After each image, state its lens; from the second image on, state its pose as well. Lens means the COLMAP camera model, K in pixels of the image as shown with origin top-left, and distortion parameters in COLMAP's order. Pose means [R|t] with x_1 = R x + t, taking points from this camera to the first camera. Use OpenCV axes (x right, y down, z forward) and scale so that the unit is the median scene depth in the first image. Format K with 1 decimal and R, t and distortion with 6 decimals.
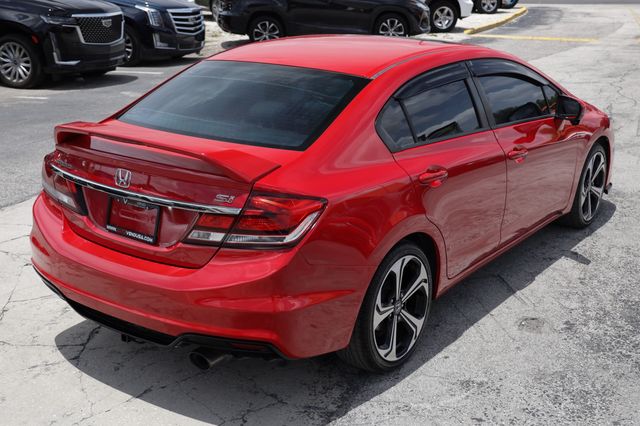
lens RADIAL K [[811.0, 0, 320.0], [0, 811.0, 213.0], [0, 0, 1]] dist [0.003879, 0.000152]
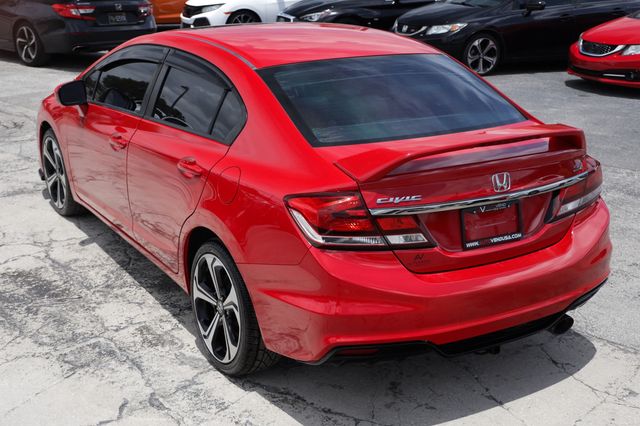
lens RADIAL K [[826.1, 0, 320.0], [0, 826.1, 213.0], [0, 0, 1]] dist [0.248597, -0.741876]
pose [[0.390947, -0.280070, 0.876768, -1.164321], [0.261308, 0.947158, 0.186040, -0.239905], [-0.882541, 0.156374, 0.443473, 0.748343]]
